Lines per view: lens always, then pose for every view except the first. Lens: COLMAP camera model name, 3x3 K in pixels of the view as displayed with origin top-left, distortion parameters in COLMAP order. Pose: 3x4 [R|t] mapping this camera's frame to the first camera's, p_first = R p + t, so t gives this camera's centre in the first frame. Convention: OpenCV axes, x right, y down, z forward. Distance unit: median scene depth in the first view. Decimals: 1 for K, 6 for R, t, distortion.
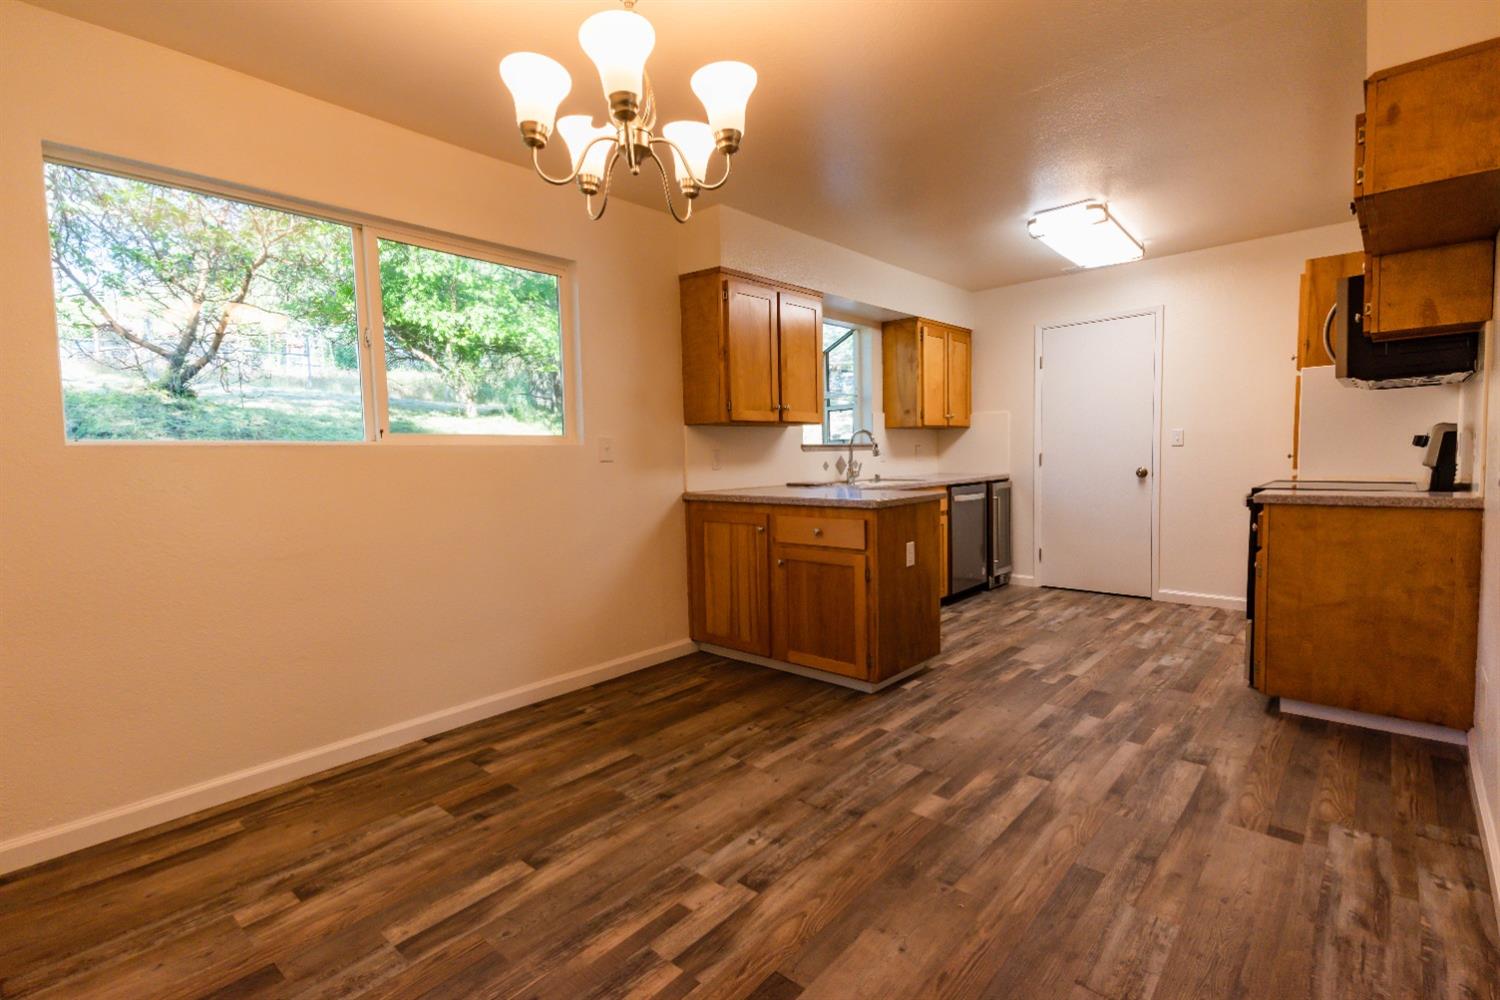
lens RADIAL K [[727.1, 0, 750.0], [0, 727.1, 500.0], [0, 0, 1]] dist [0.085410, -0.023188]
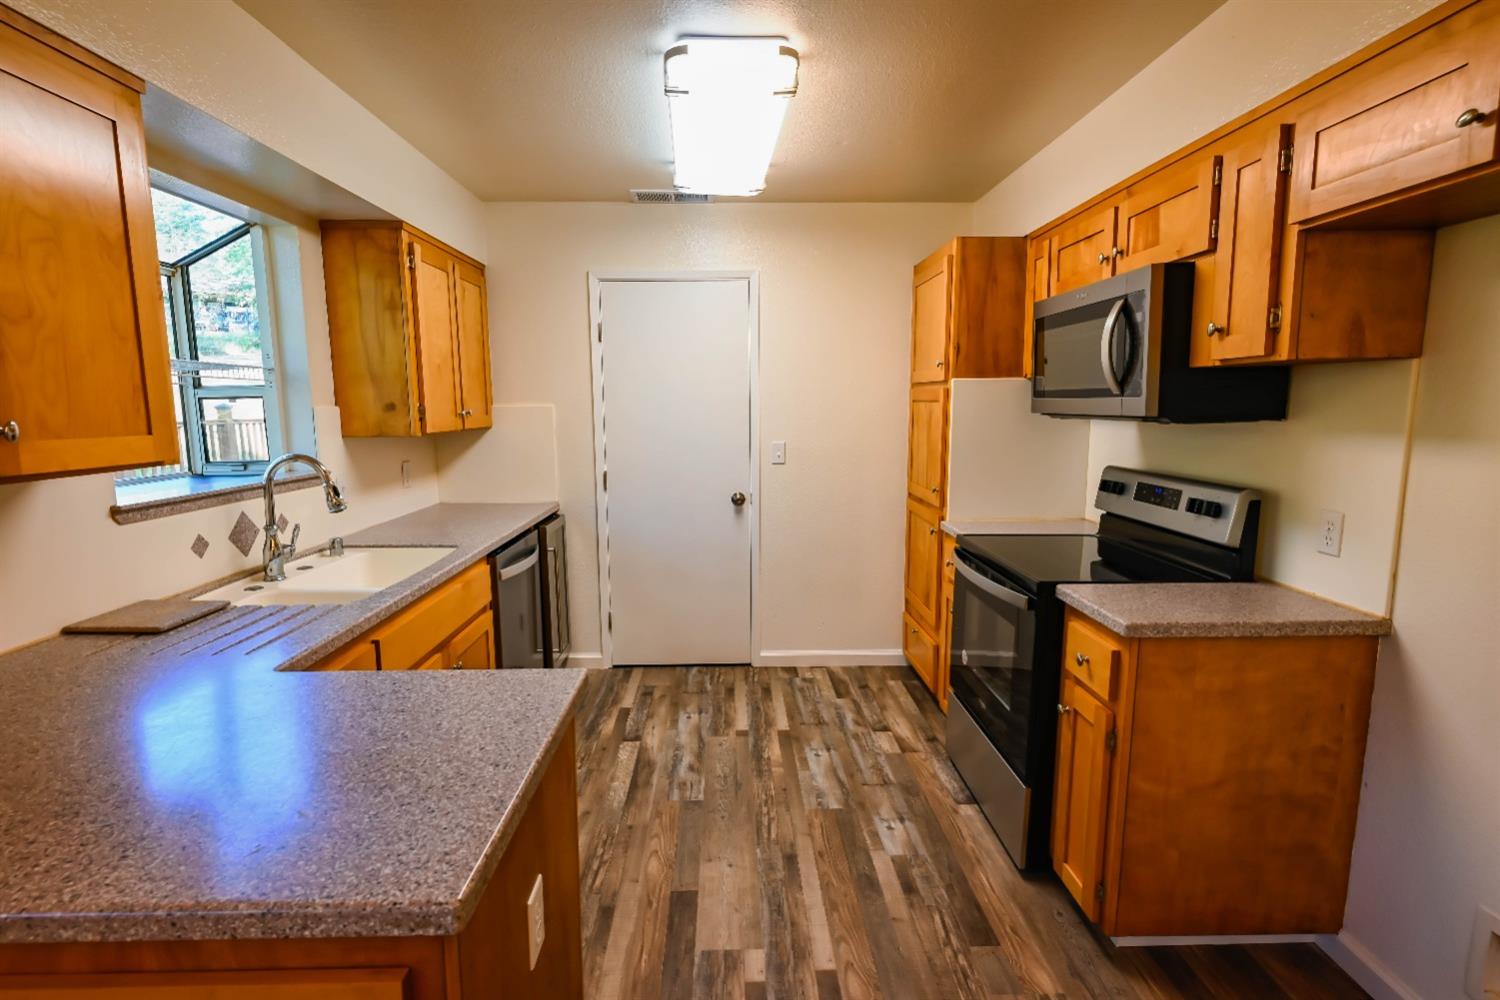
lens RADIAL K [[722.0, 0, 750.0], [0, 722.0, 500.0], [0, 0, 1]] dist [-0.001675, -0.000424]
pose [[0.737124, -0.072014, 0.671909, 0.075555], [0.029341, 0.996778, 0.074645, -0.115040], [-0.675120, -0.035308, 0.736862, 0.607630]]
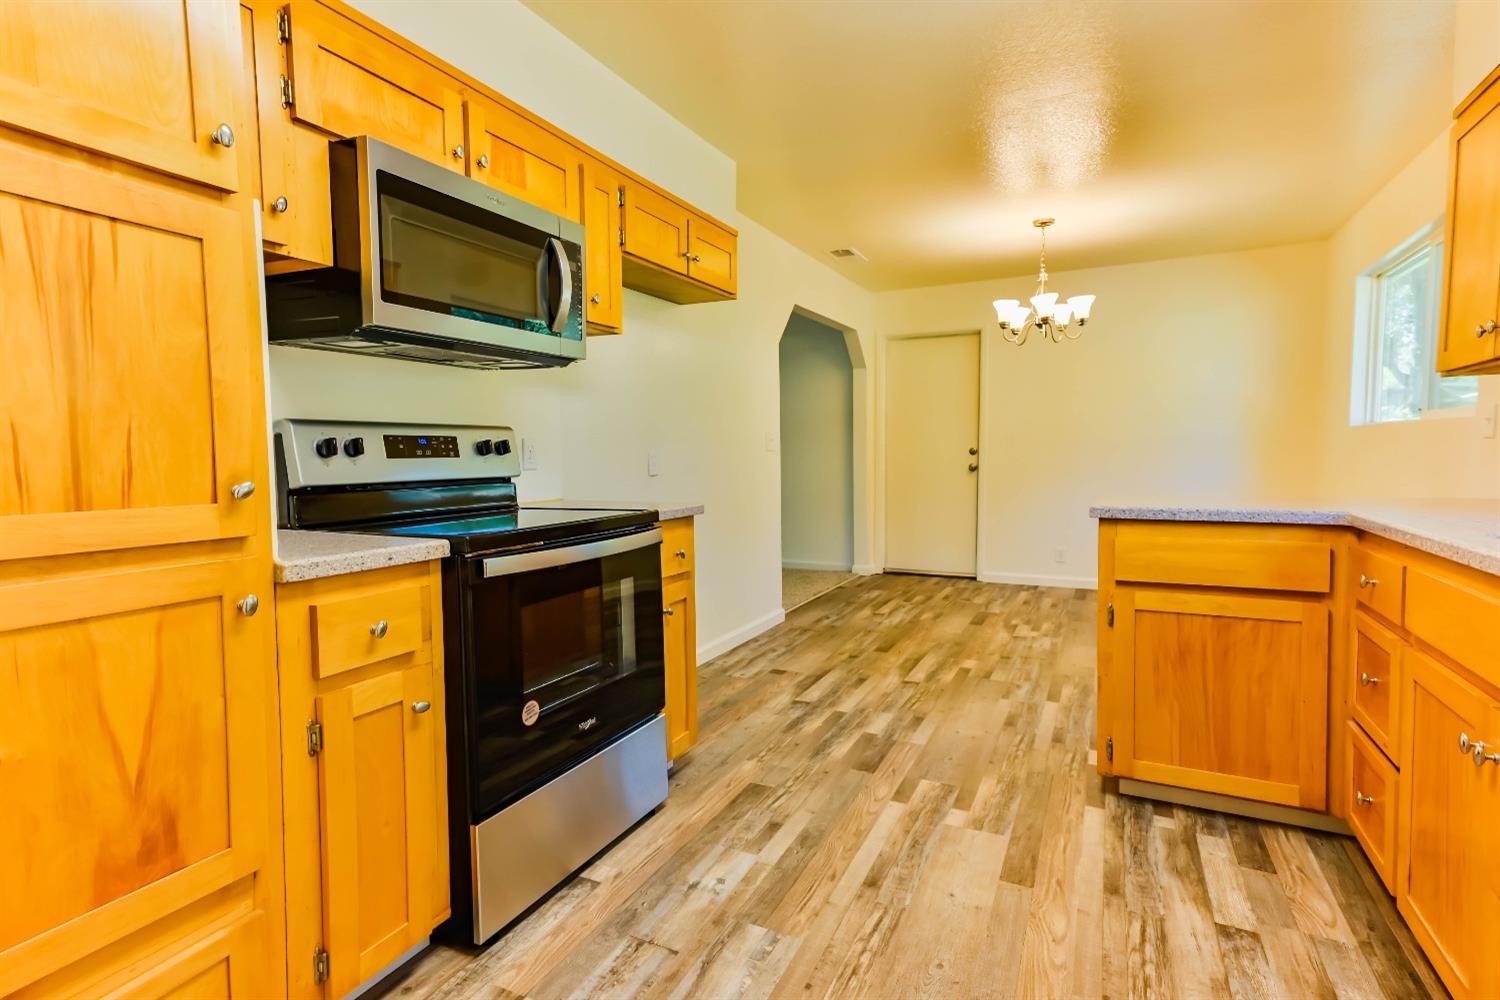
lens RADIAL K [[727.1, 0, 750.0], [0, 727.1, 500.0], [0, 0, 1]] dist [0.085410, -0.023188]
pose [[-0.968758, 0.043972, -0.244078, 0.628722], [0.010413, 0.990500, 0.137116, -0.096416], [0.247789, 0.130291, -0.960013, 1.381067]]
